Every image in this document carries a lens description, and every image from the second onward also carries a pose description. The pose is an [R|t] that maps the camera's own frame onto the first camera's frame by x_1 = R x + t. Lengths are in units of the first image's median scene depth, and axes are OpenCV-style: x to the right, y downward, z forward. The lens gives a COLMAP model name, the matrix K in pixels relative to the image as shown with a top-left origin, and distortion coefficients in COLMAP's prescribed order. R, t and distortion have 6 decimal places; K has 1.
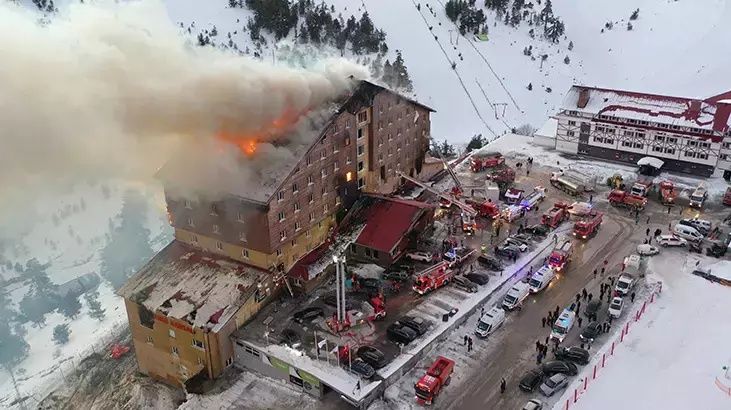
lens RADIAL K [[666.7, 0, 365.5], [0, 666.7, 205.0], [0, 0, 1]] dist [-0.002452, -0.003599]
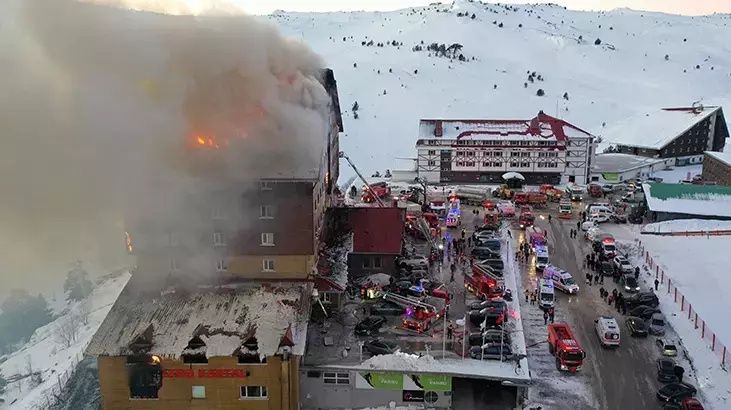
lens RADIAL K [[666.7, 0, 365.5], [0, 666.7, 205.0], [0, 0, 1]] dist [-0.002452, -0.003599]
pose [[0.850854, -0.085793, 0.518351, -0.335326], [0.196233, 0.967075, -0.162046, 0.107648], [-0.487382, 0.239595, 0.839675, 0.222824]]
